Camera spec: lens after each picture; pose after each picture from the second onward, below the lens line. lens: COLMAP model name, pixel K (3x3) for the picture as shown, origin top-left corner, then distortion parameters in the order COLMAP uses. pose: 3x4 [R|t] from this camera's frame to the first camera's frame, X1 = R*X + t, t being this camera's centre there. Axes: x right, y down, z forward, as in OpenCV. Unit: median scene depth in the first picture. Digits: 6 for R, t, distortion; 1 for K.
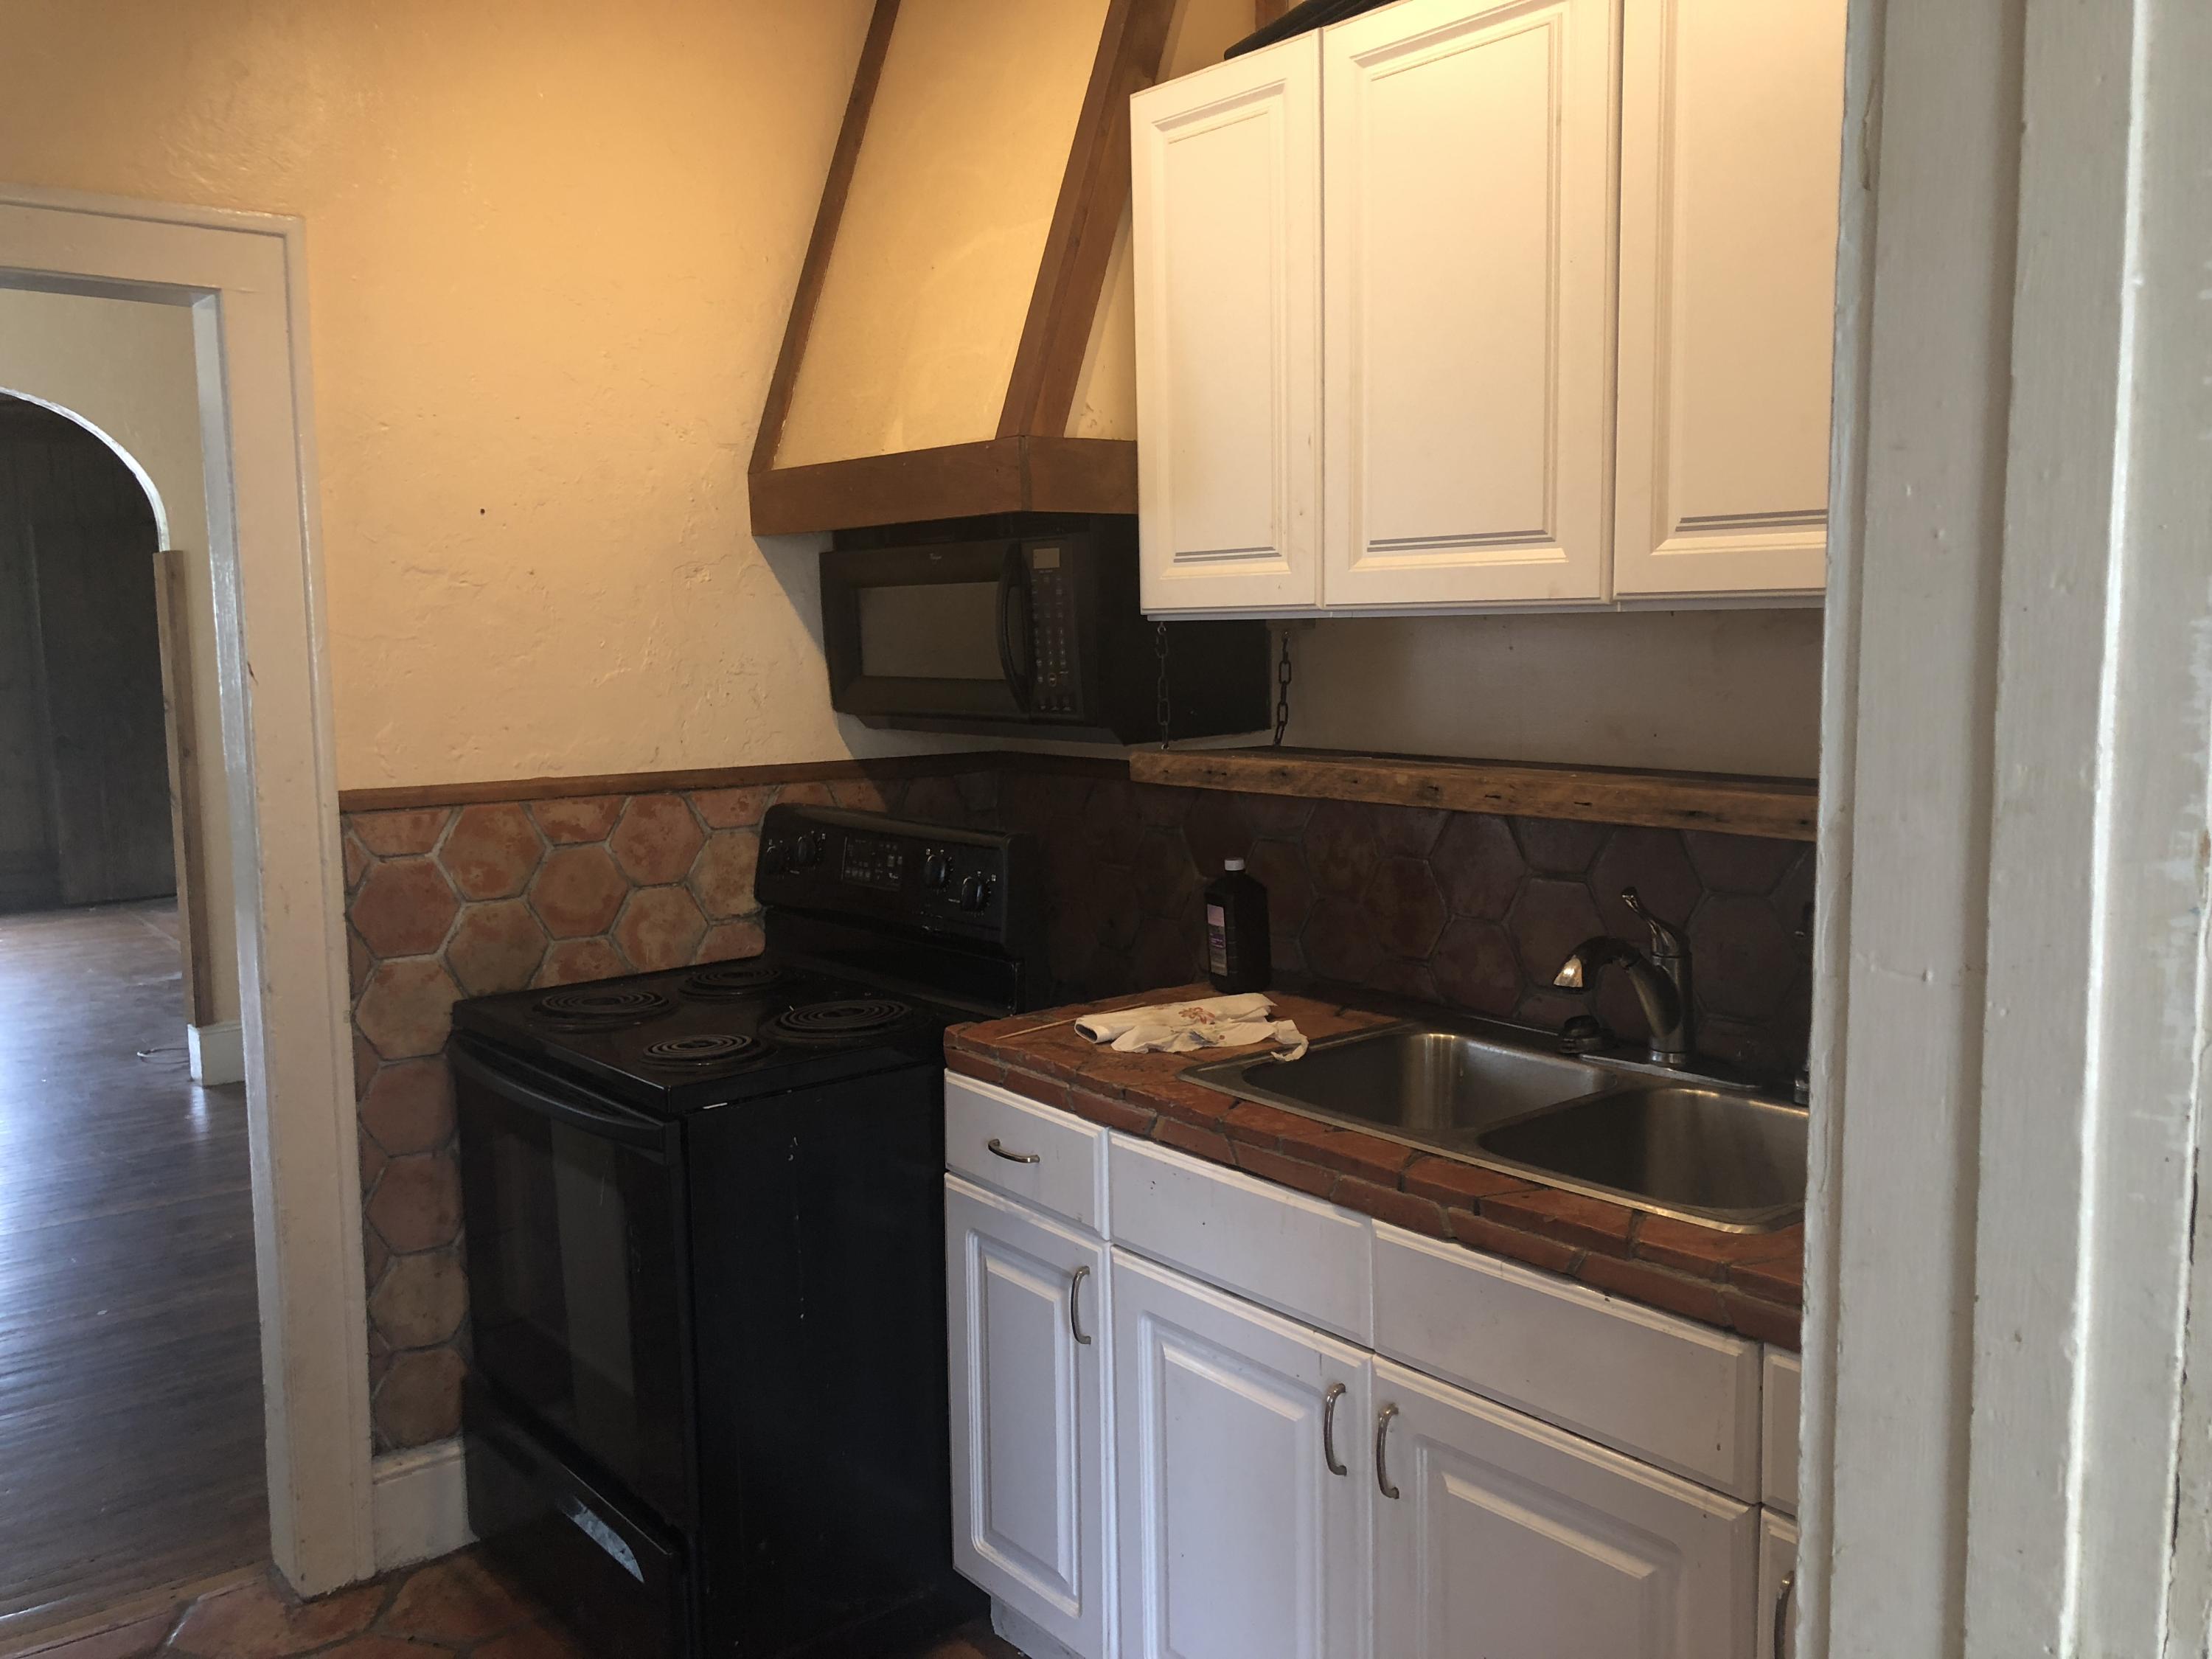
lens RADIAL K [[1824.1, 0, 1122.8], [0, 1824.1, 826.5], [0, 0, 1]] dist [0.045412, -0.029539]
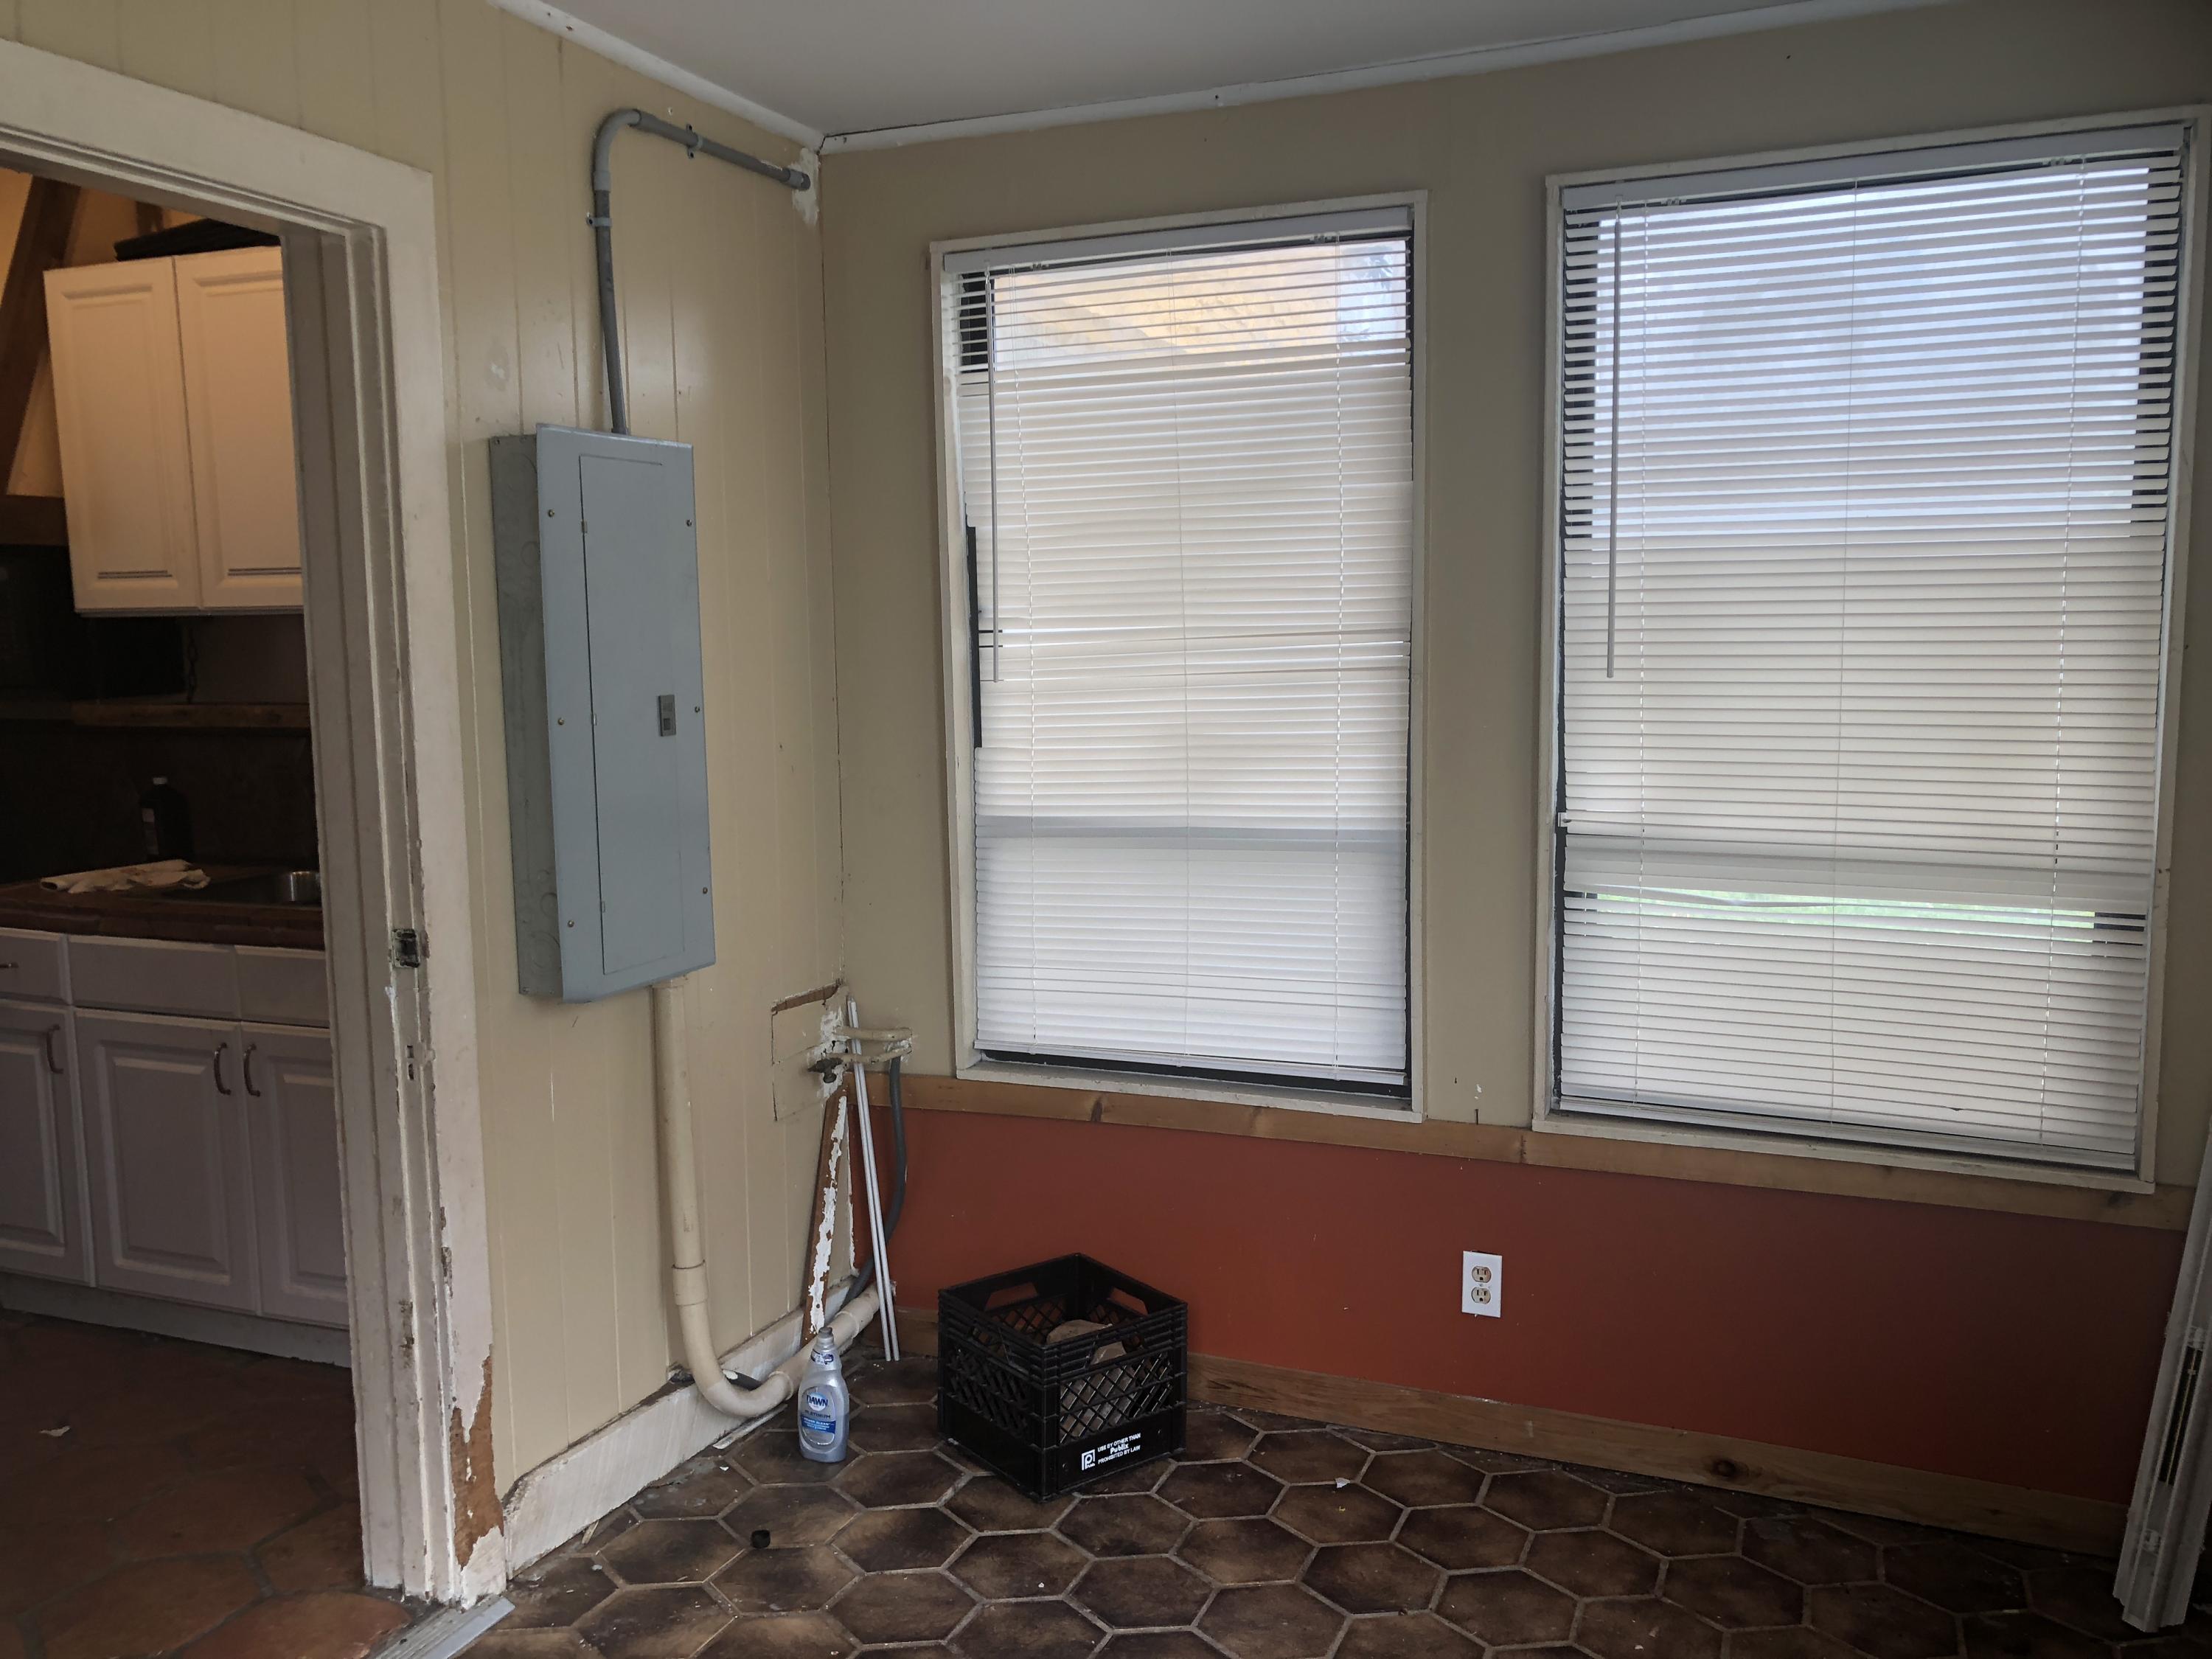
lens RADIAL K [[1824.1, 0, 1116.7], [0, 1824.1, 837.4], [0, 0, 1]] dist [0.045412, -0.029539]
pose [[0.878172, -0.053662, 0.475325, 0.033618], [0.053936, 0.998459, 0.013074, 0.104175], [-0.475294, 0.014156, 0.879713, -0.813326]]
